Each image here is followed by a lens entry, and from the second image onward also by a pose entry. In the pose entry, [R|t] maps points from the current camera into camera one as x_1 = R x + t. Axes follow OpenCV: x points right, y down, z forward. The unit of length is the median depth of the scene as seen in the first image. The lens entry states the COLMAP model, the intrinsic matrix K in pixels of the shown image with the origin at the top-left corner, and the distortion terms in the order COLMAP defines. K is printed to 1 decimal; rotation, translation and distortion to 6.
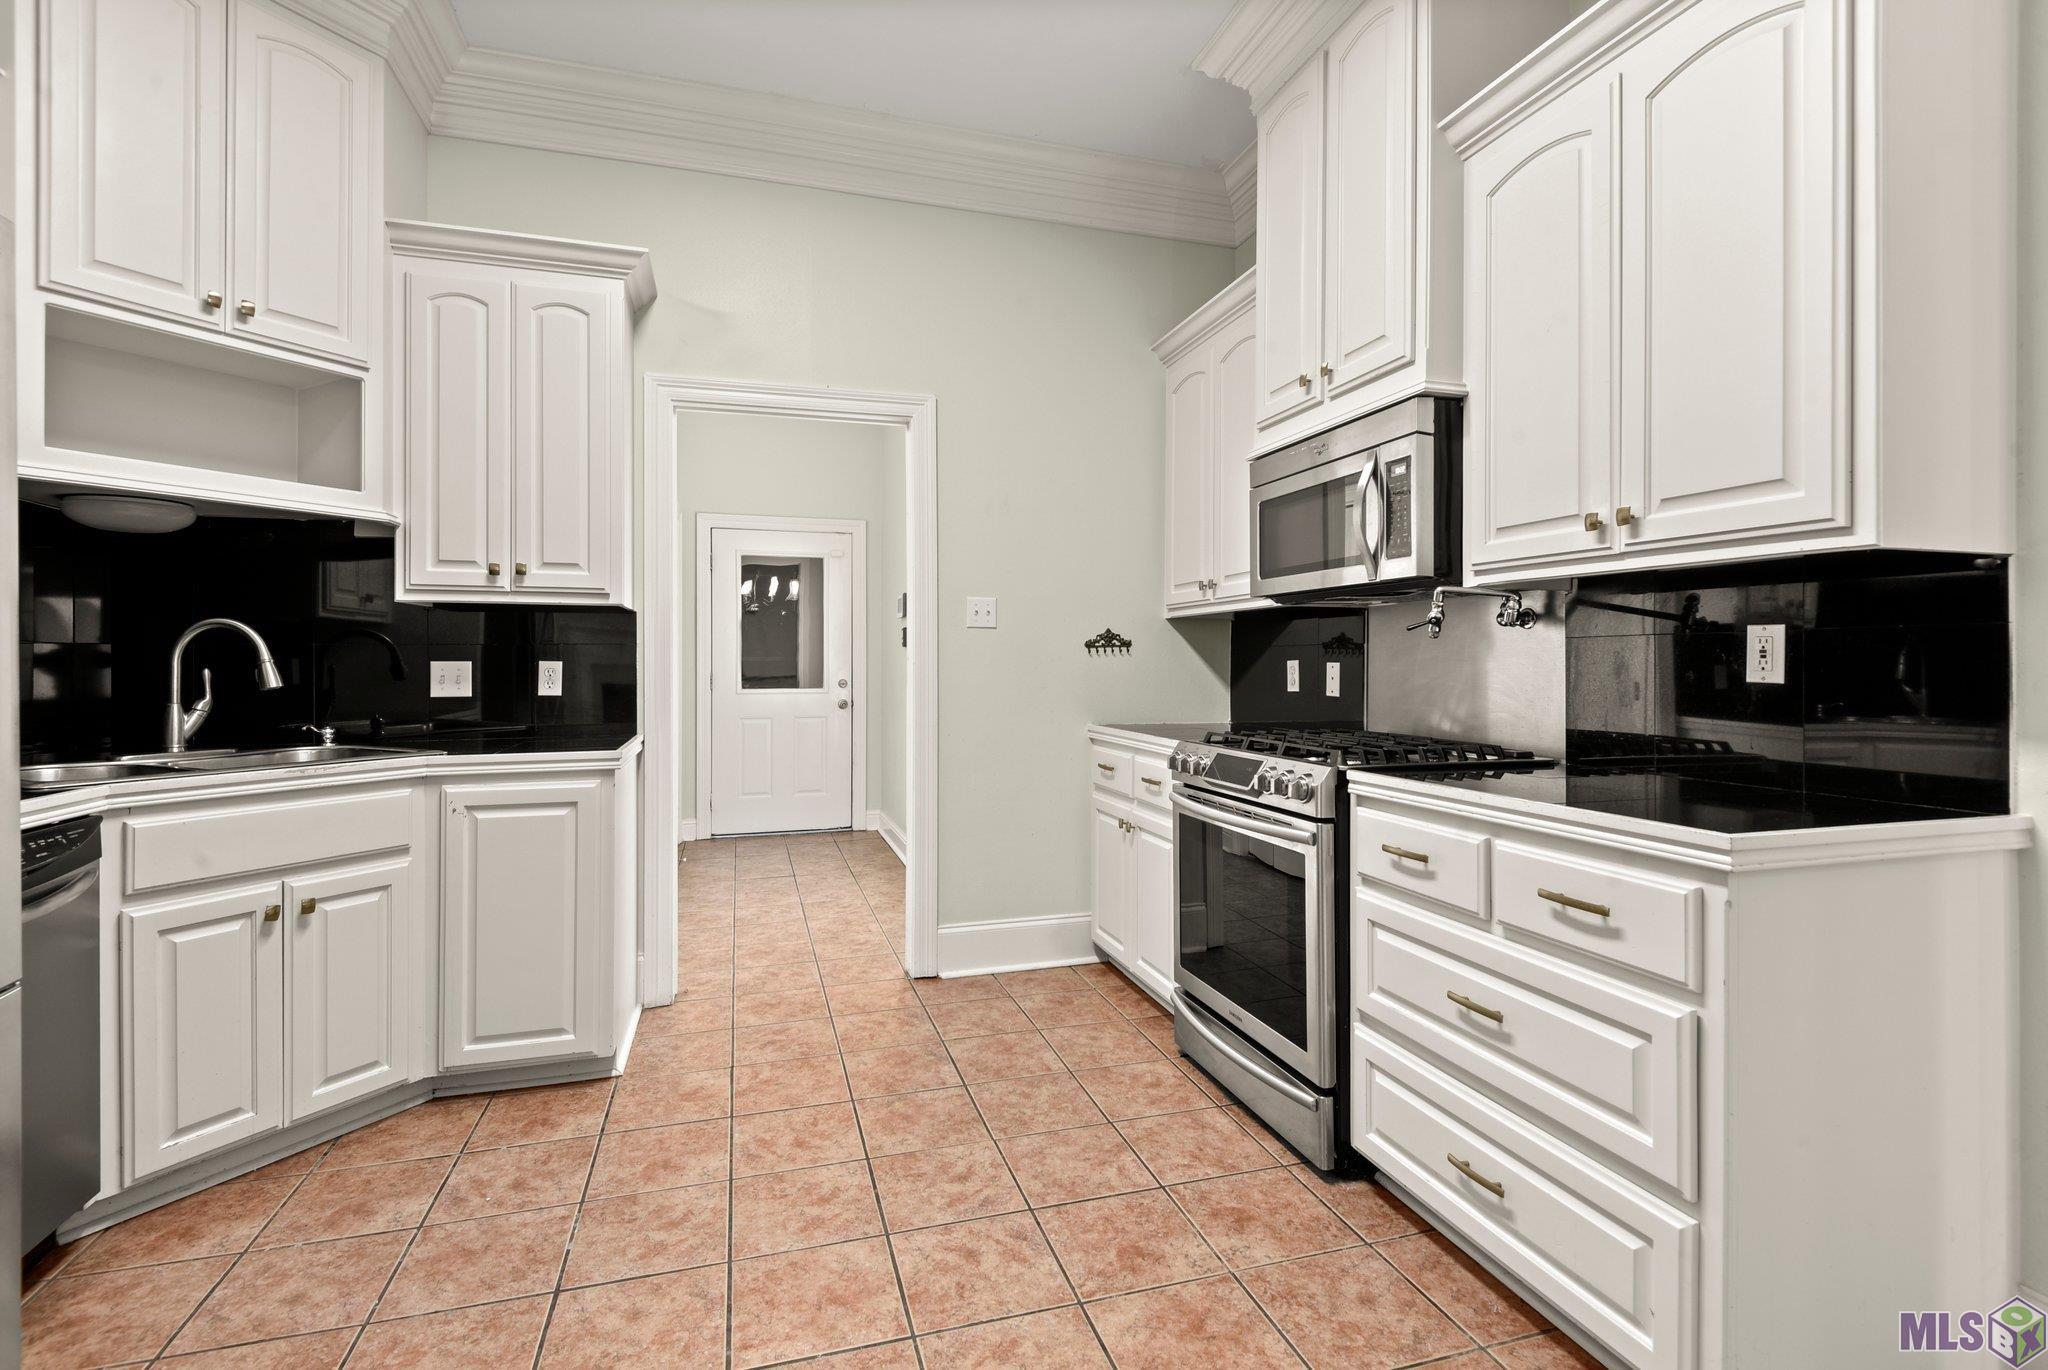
lens RADIAL K [[940.0, 0, 1022.9], [0, 940.0, 666.3], [0, 0, 1]] dist [0.016808, -0.003801]
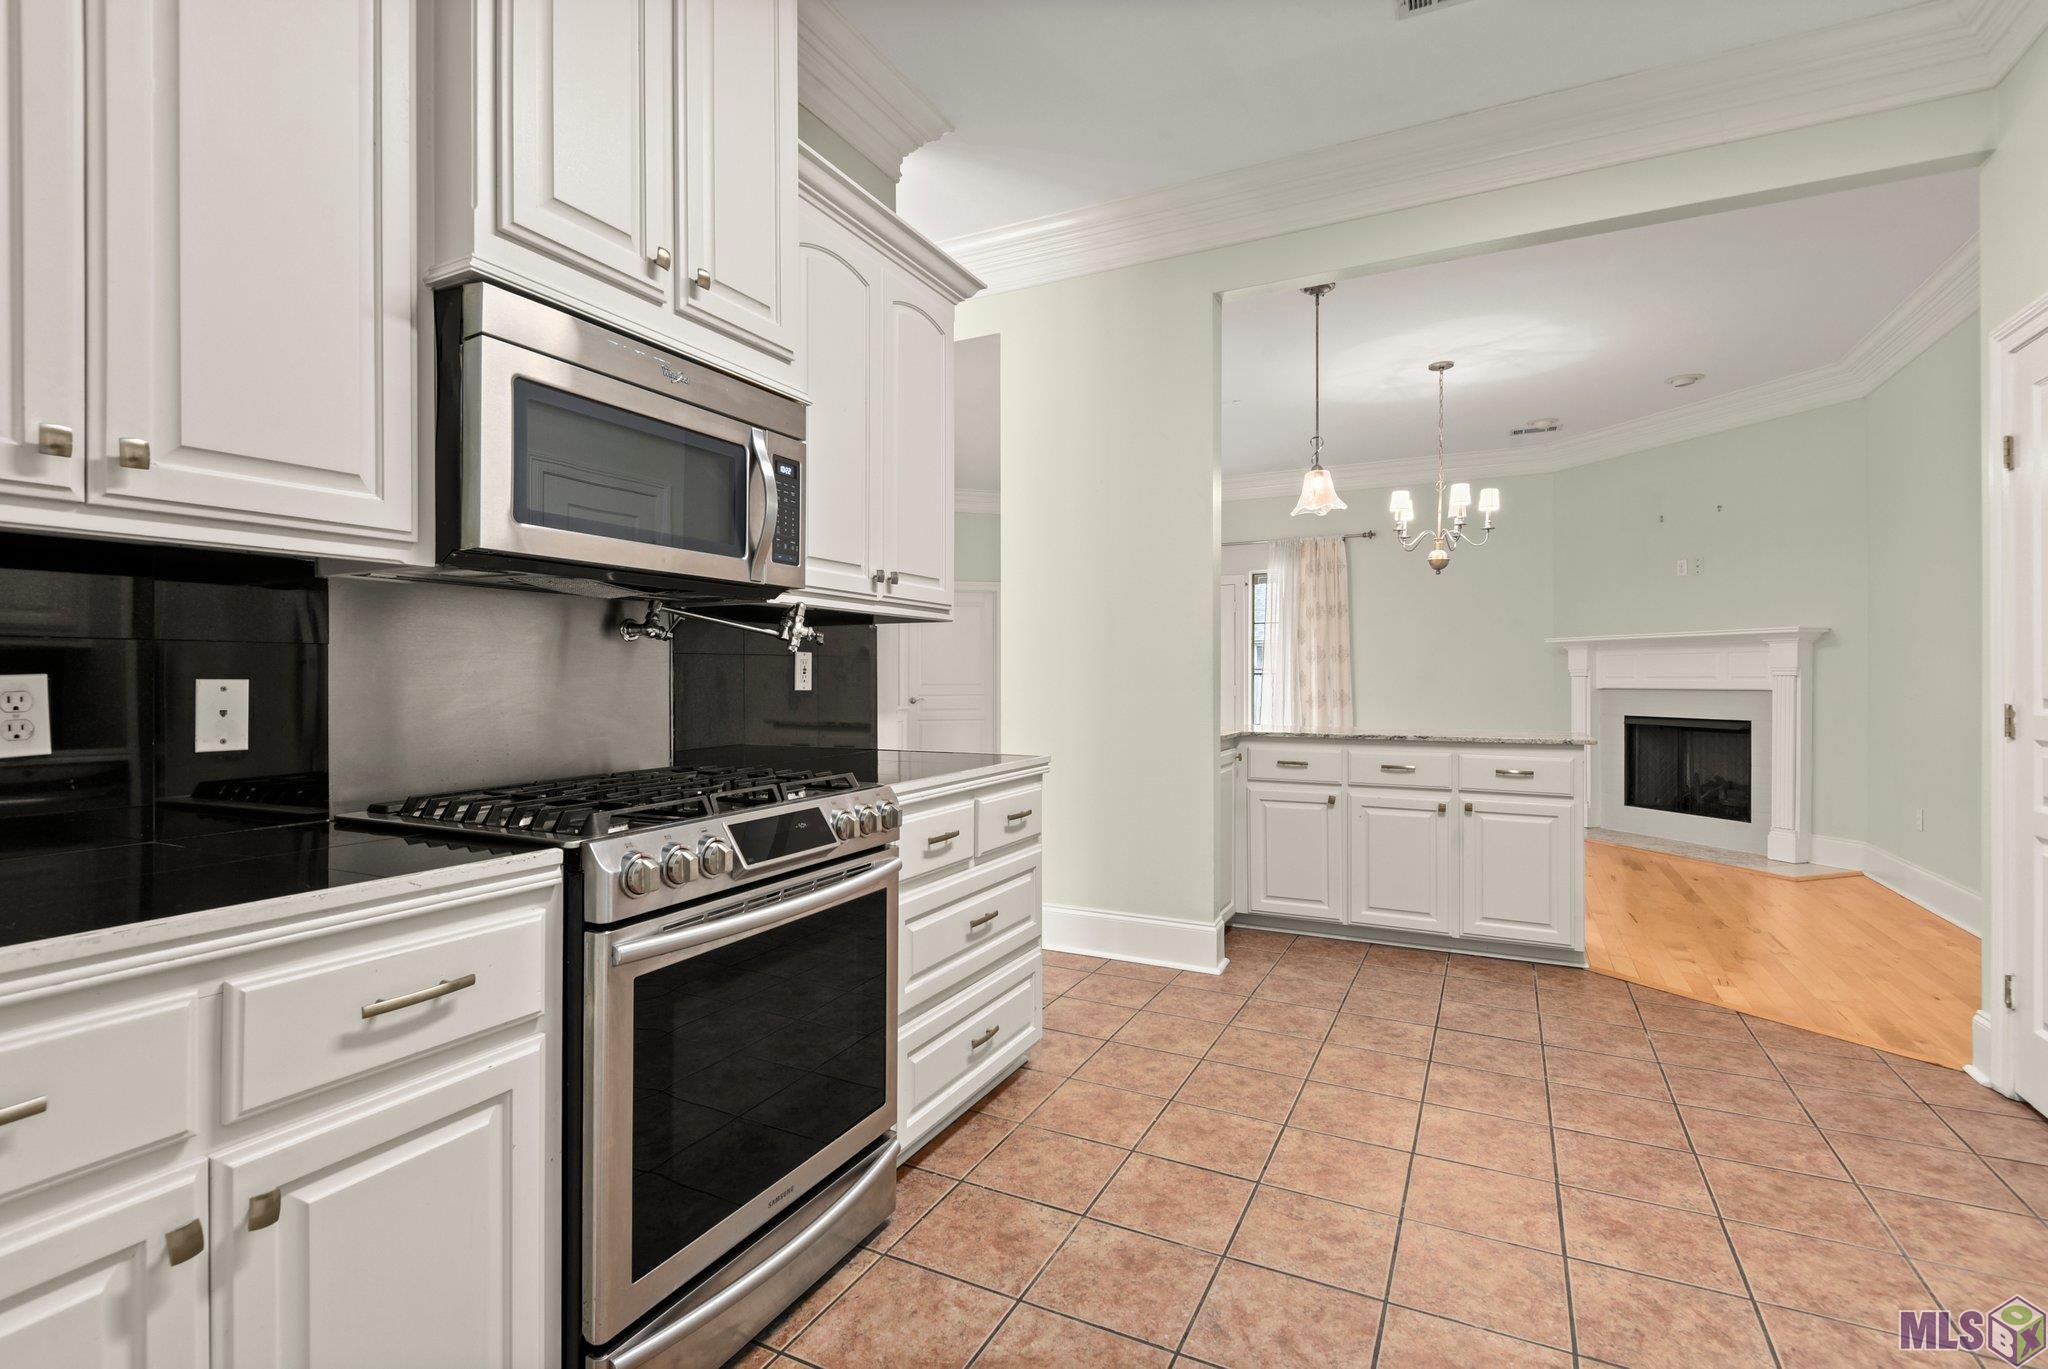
lens RADIAL K [[940.0, 0, 1024.6], [0, 940.0, 677.1], [0, 0, 1]] dist [0.016808, -0.003801]
pose [[-0.725903, -0.000151, 0.687798, -0.503715], [0.002974, 0.999990, 0.003358, -0.008025], [-0.687791, 0.004484, -0.725895, 1.857529]]
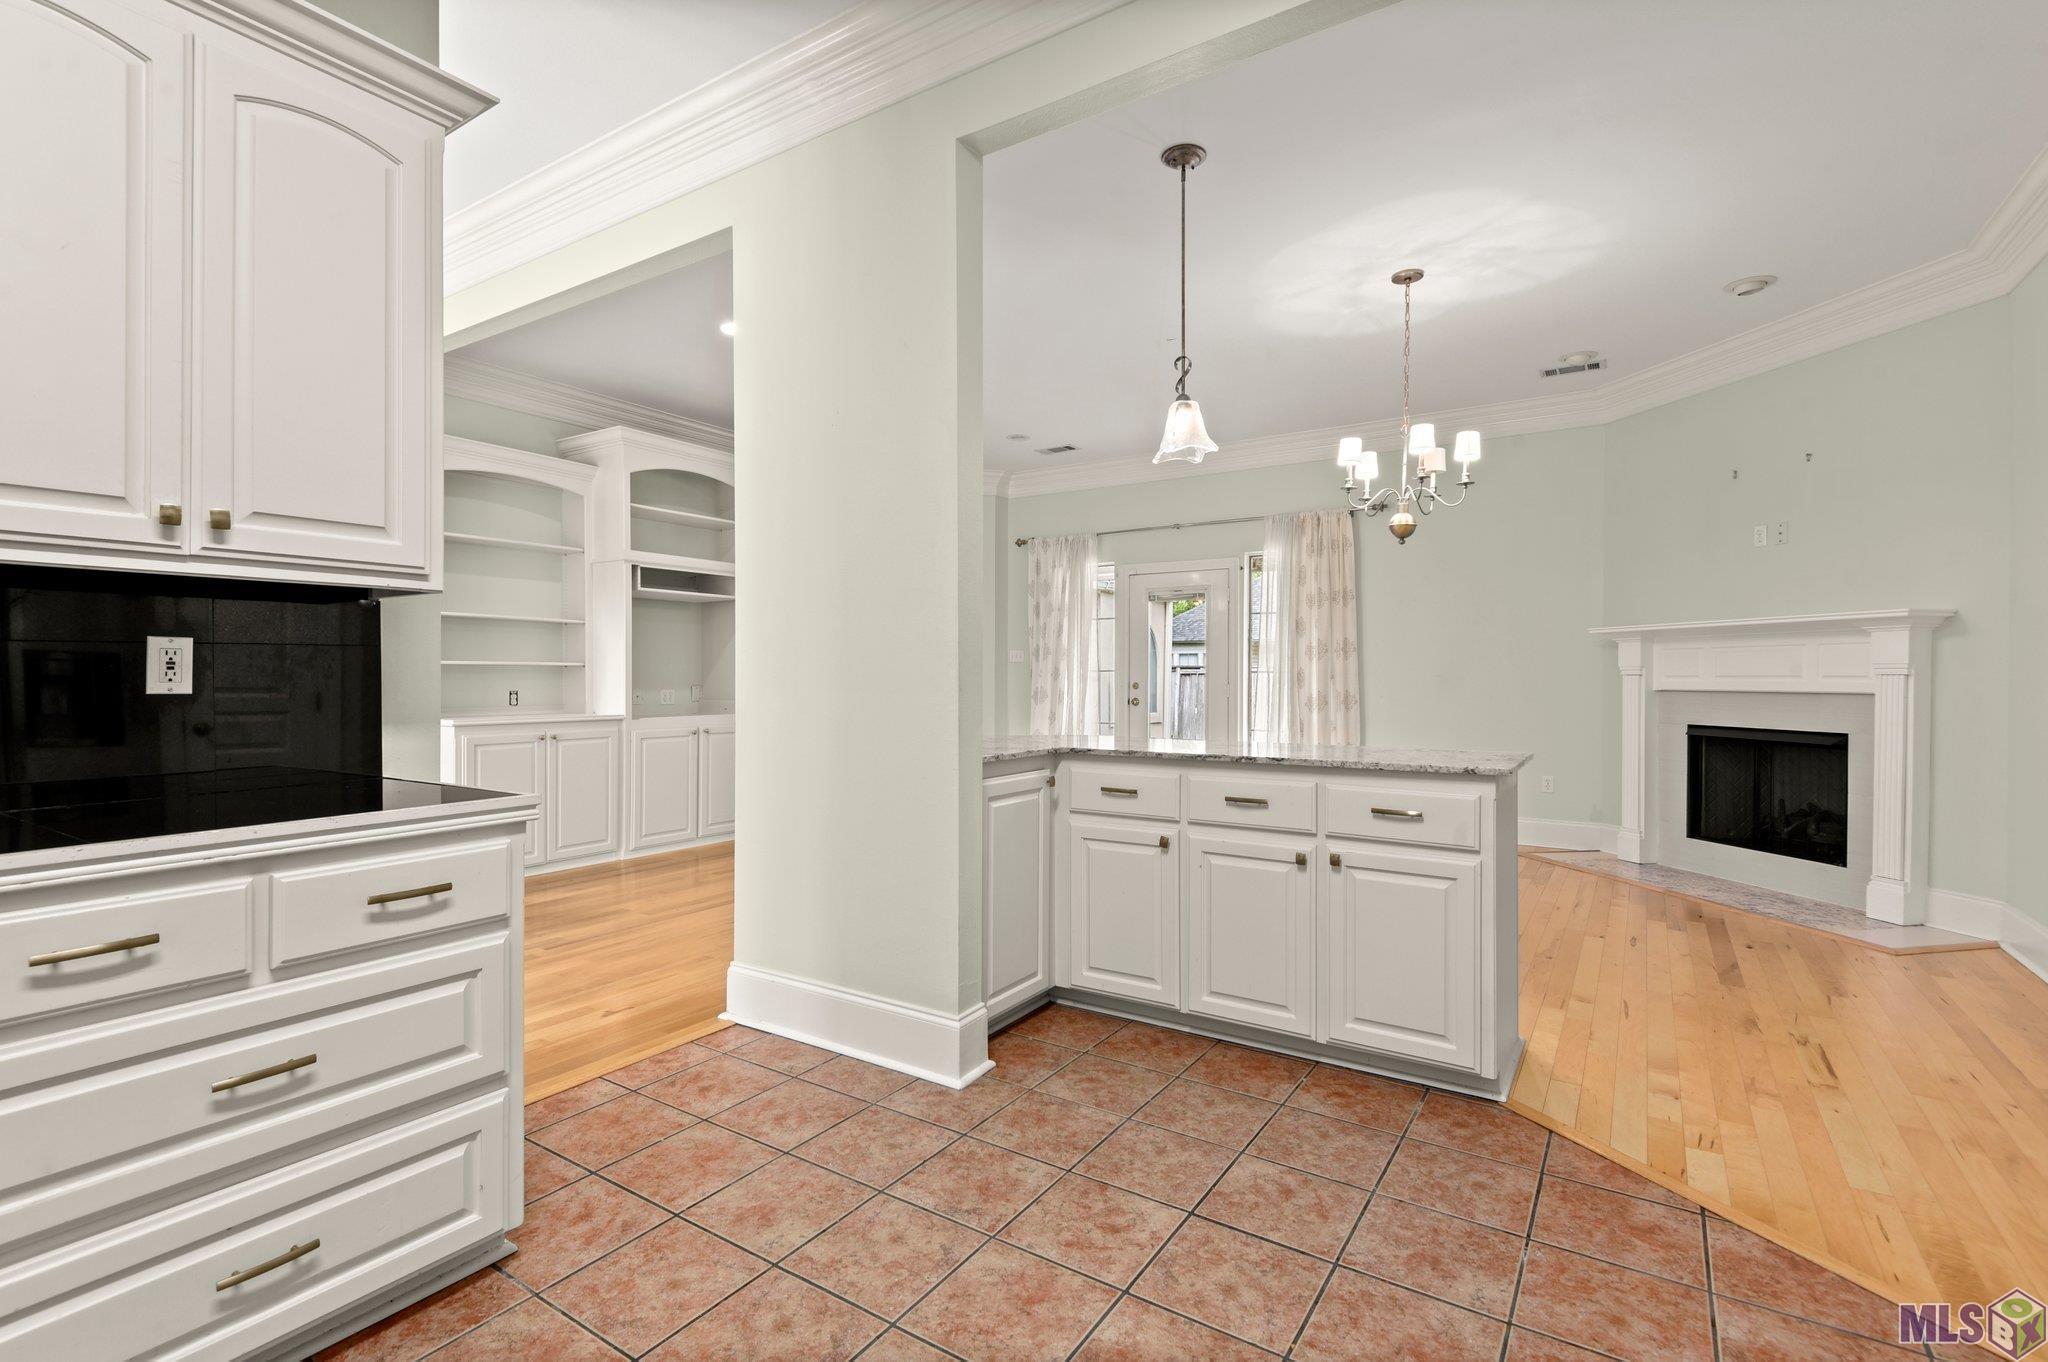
lens RADIAL K [[940.0, 0, 1024.0], [0, 940.0, 681.1], [0, 0, 1]] dist [0.016808, -0.003801]
pose [[-0.645069, -0.005611, 0.764104, -0.588114], [0.002029, 0.999957, 0.009056, -0.003468], [-0.764122, 0.007392, -0.645030, 0.964068]]
